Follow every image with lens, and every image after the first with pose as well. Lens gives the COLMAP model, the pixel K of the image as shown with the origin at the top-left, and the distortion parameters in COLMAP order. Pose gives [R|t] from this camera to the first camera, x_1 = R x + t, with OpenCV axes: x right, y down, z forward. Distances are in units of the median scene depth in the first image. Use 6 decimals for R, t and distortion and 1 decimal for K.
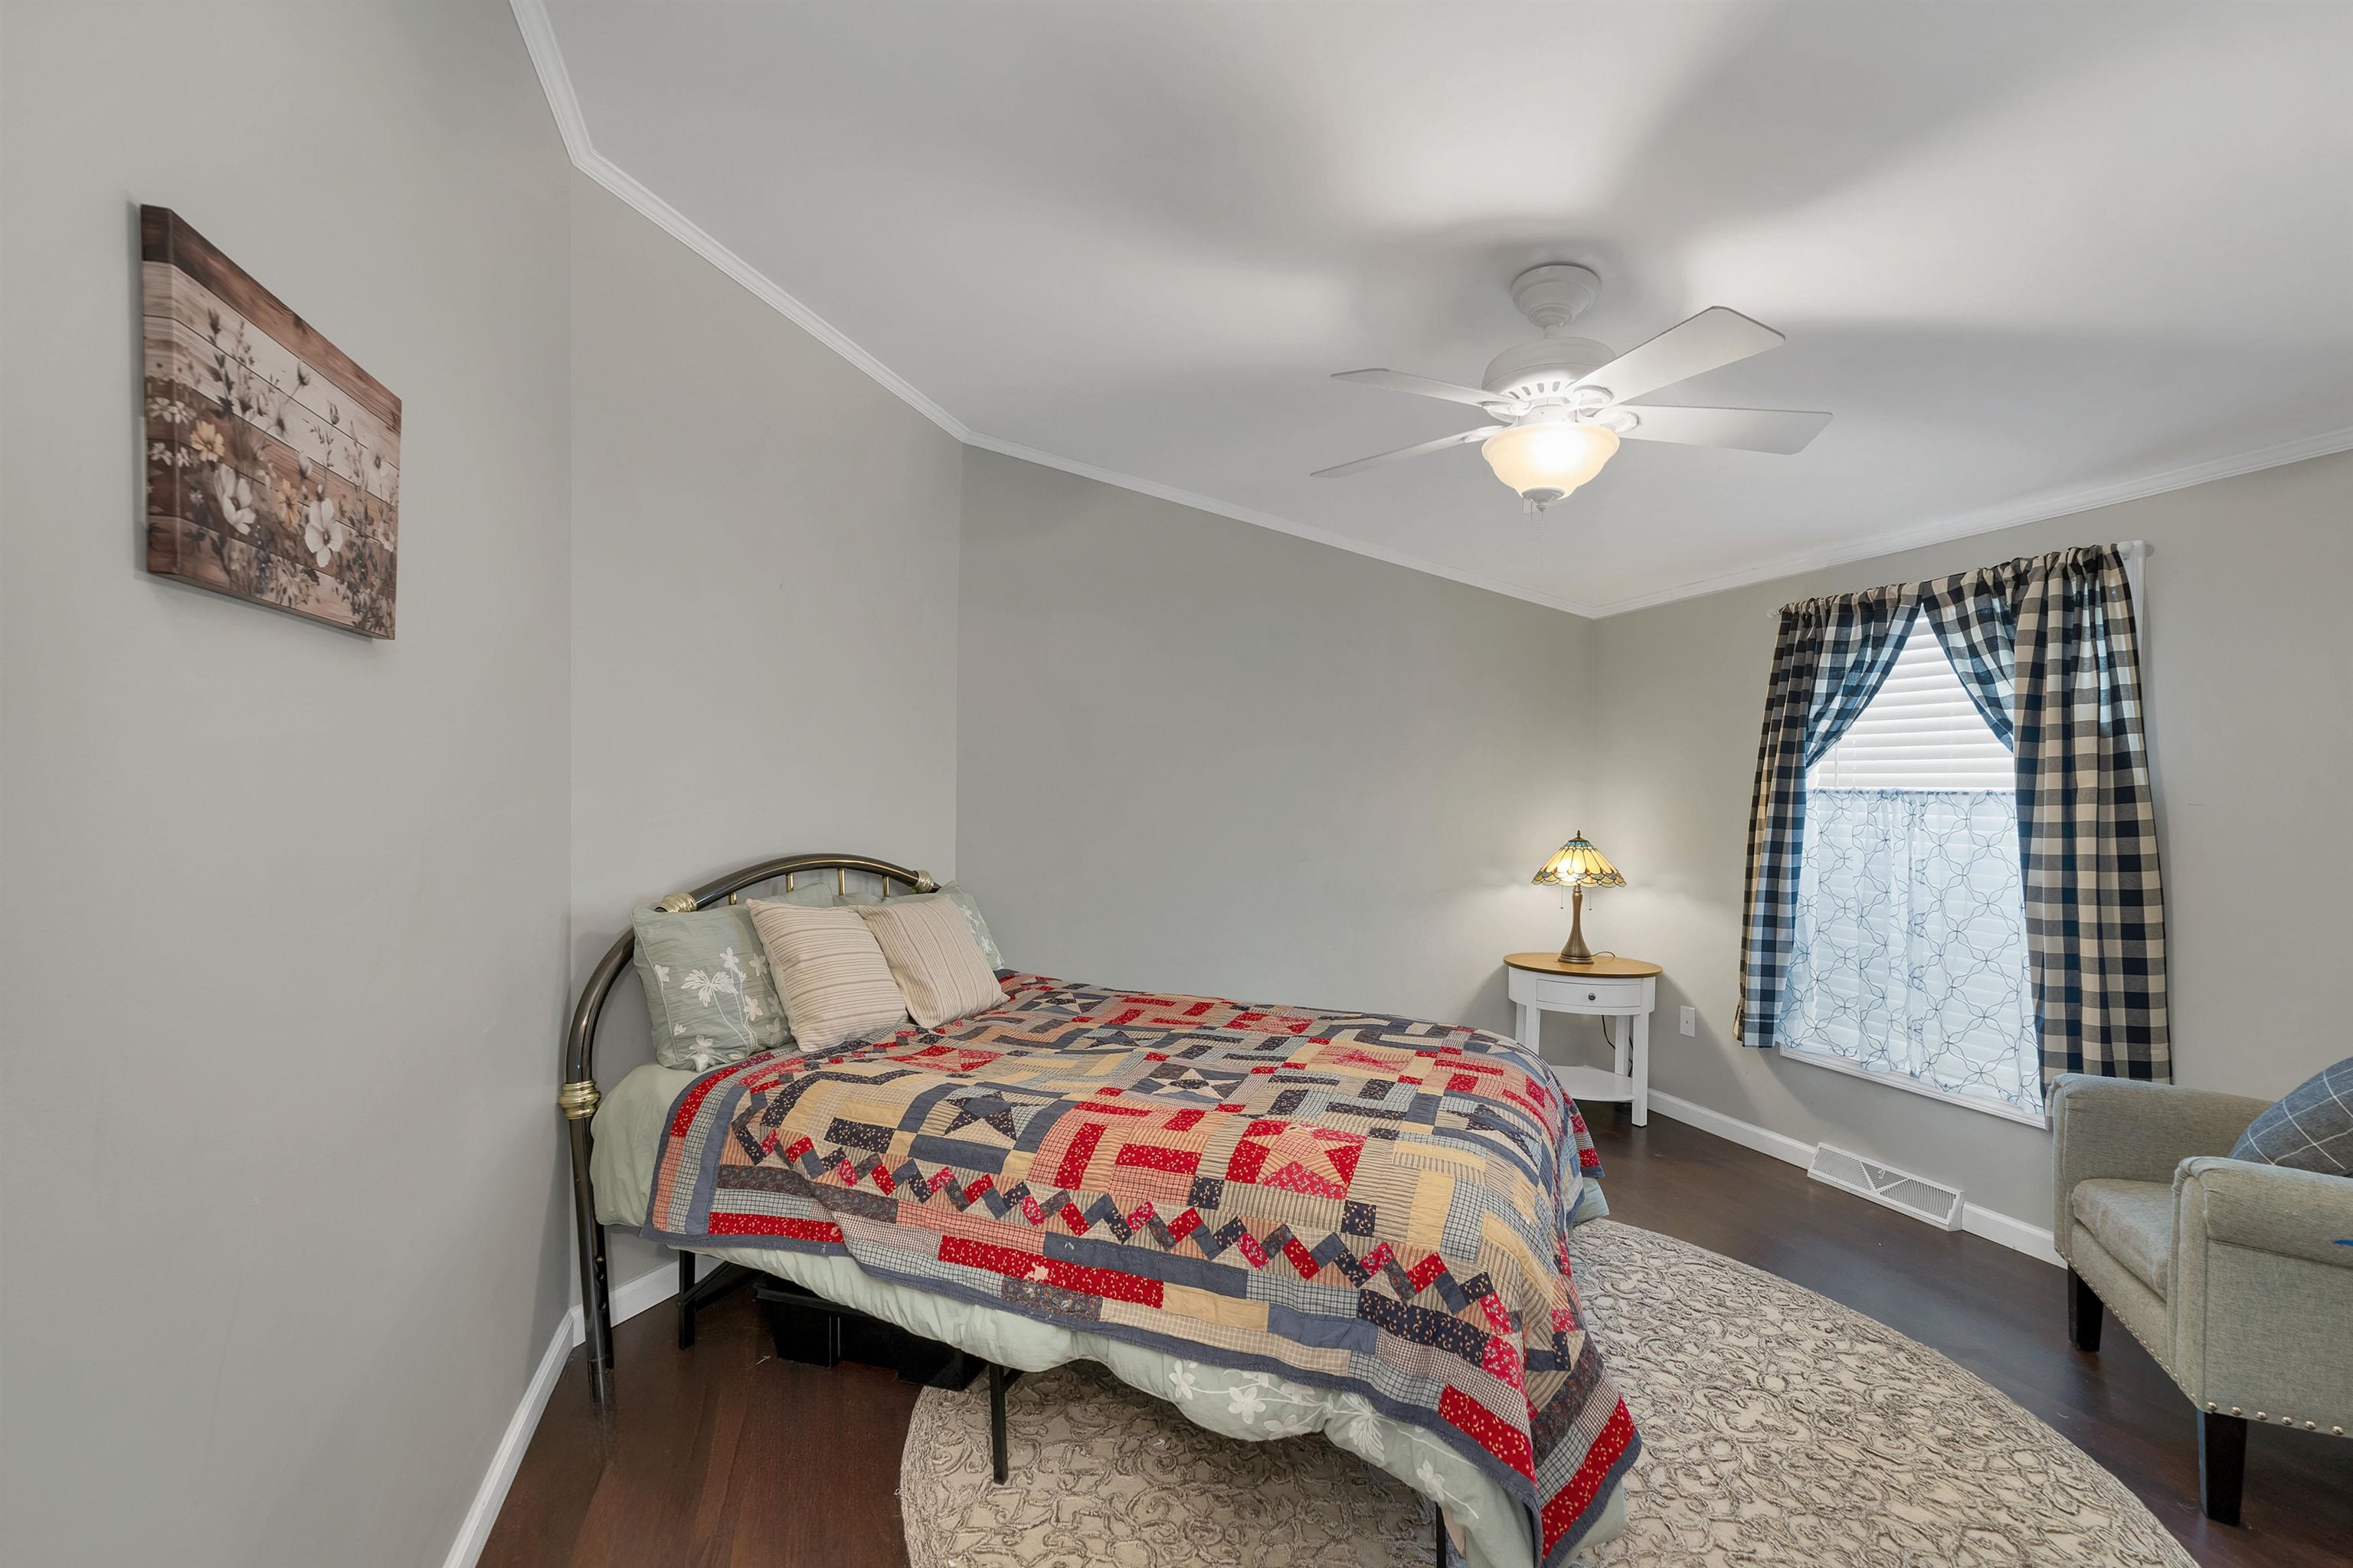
lens RADIAL K [[968.0, 0, 1176.7], [0, 968.0, 790.3], [0, 0, 1]] dist [0.001618, -0.000957]
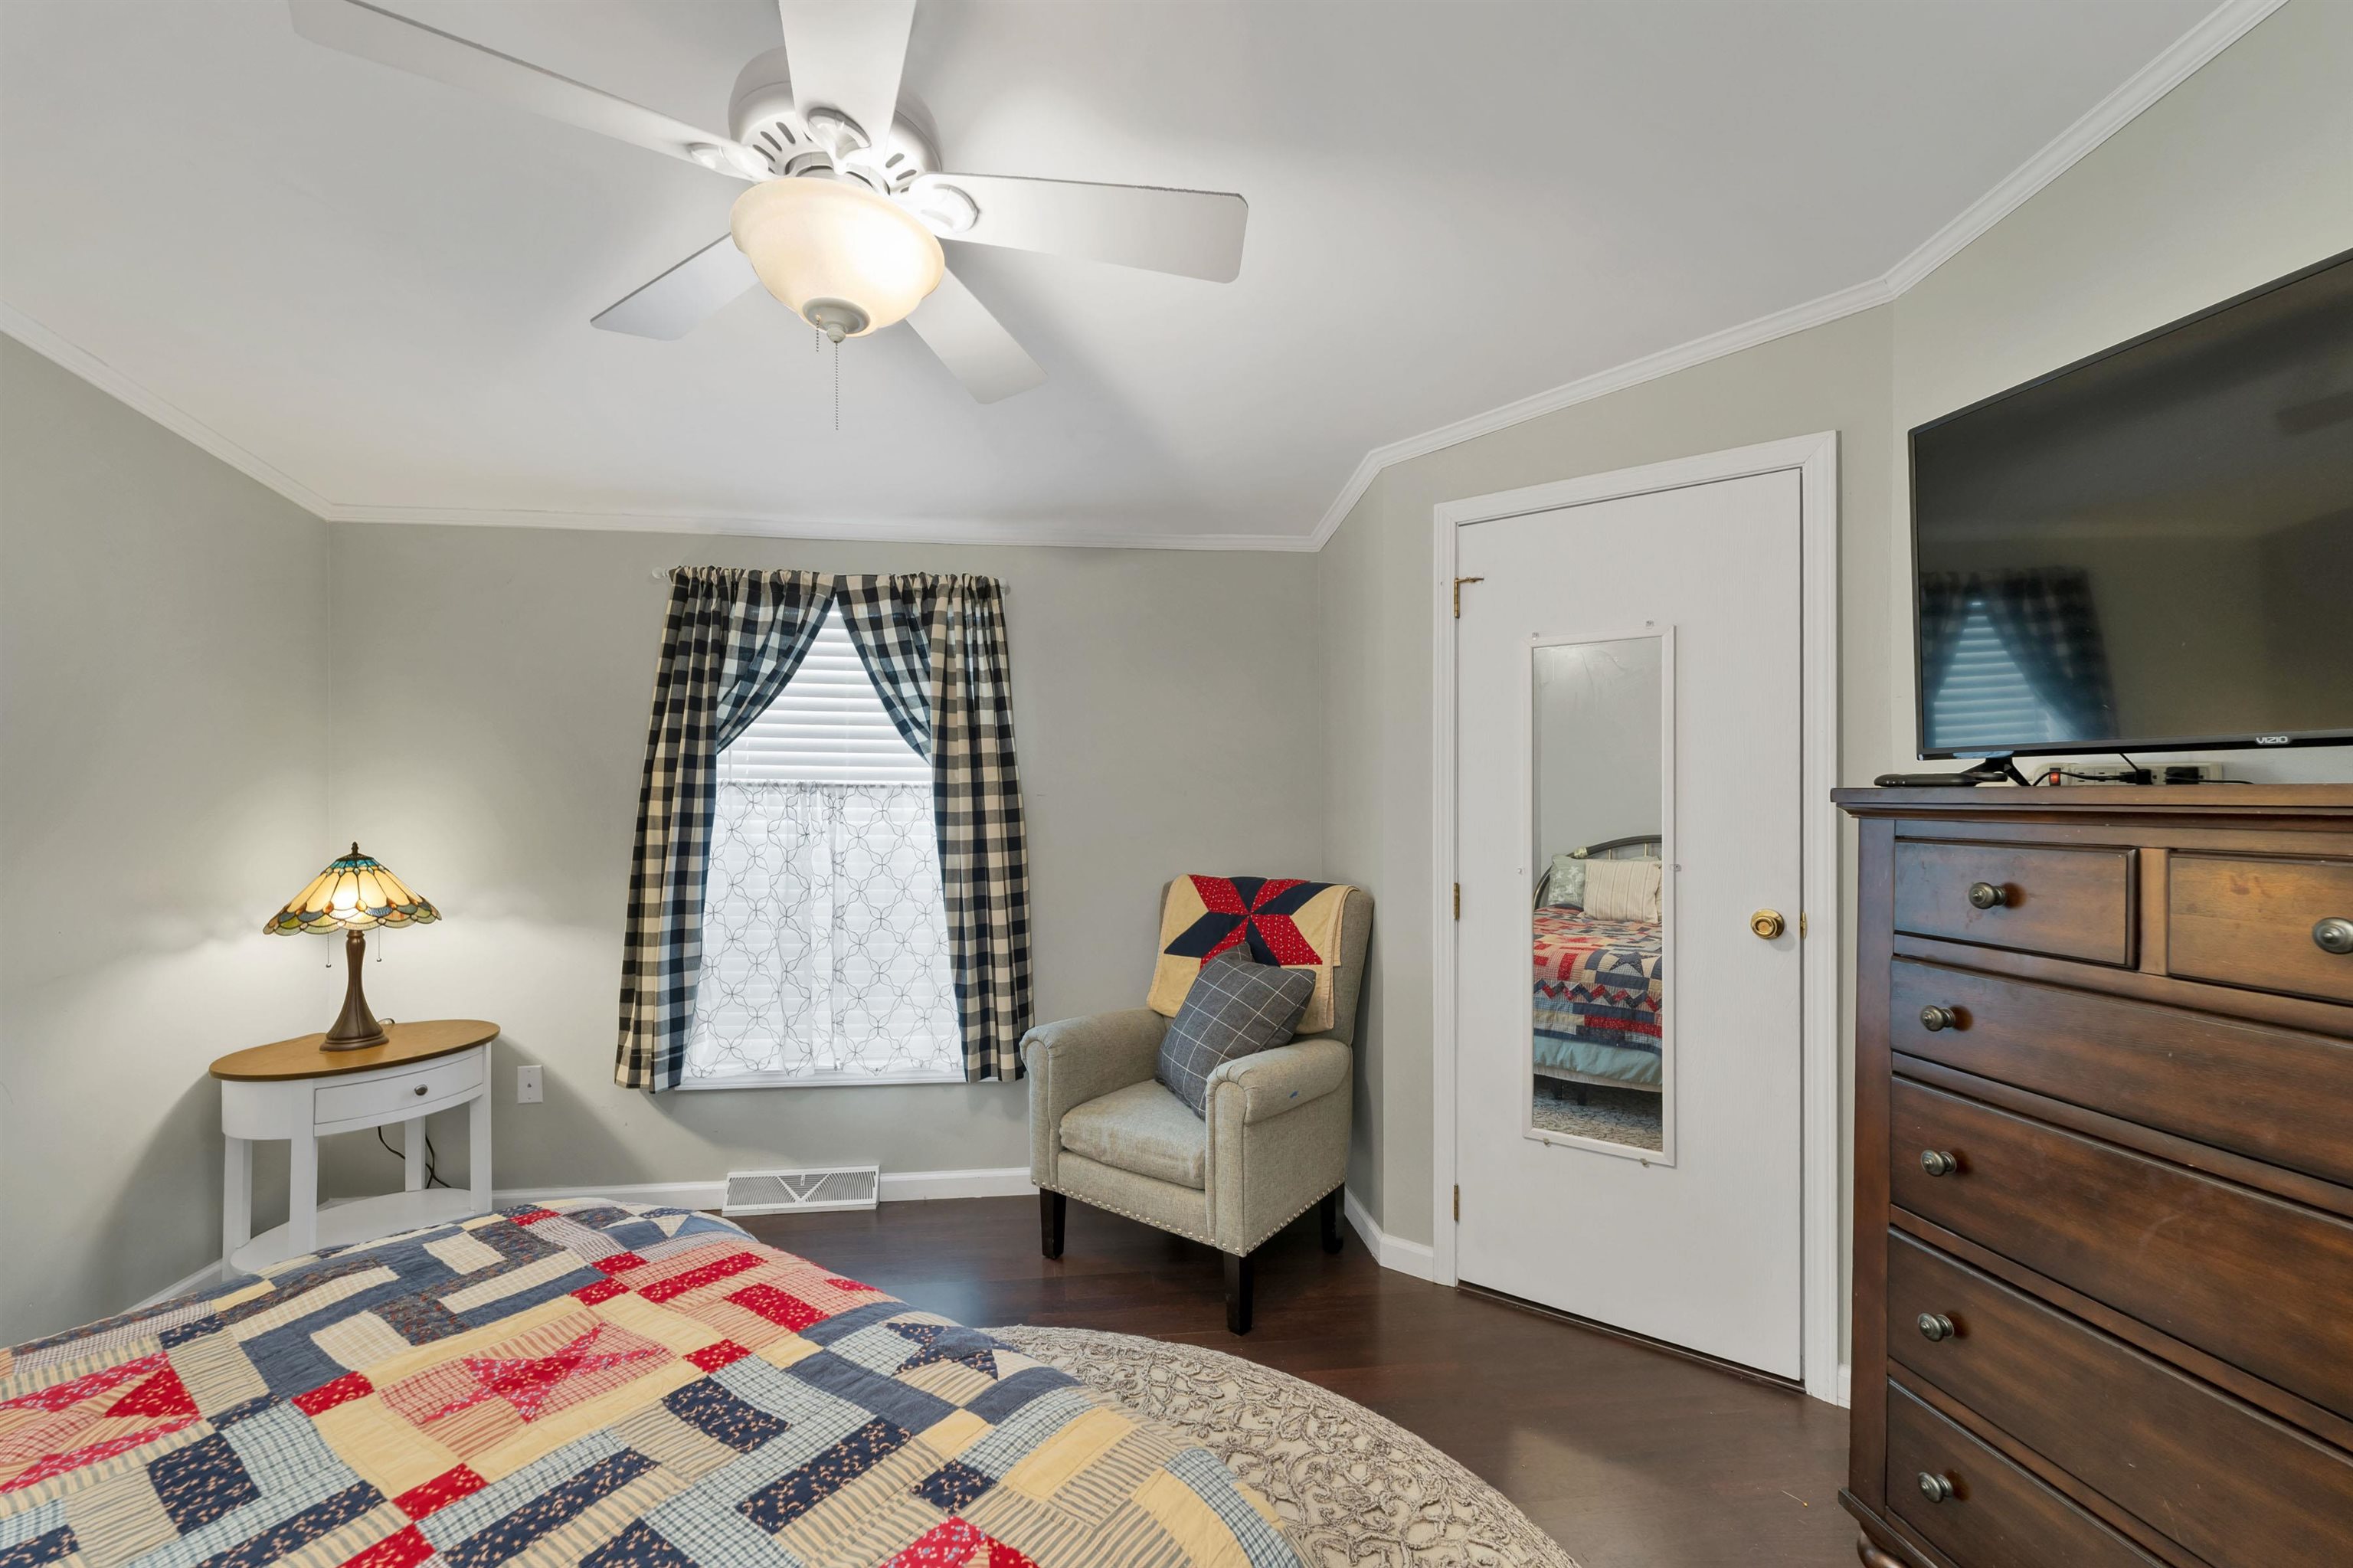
lens RADIAL K [[968.0, 0, 1166.8], [0, 968.0, 795.2], [0, 0, 1]] dist [0.001618, -0.000957]
pose [[0.225430, -0.009157, 0.974216, -0.132083], [-0.004915, 0.999932, 0.010536, 0.000322], [-0.974247, -0.007164, 0.225370, 0.445277]]
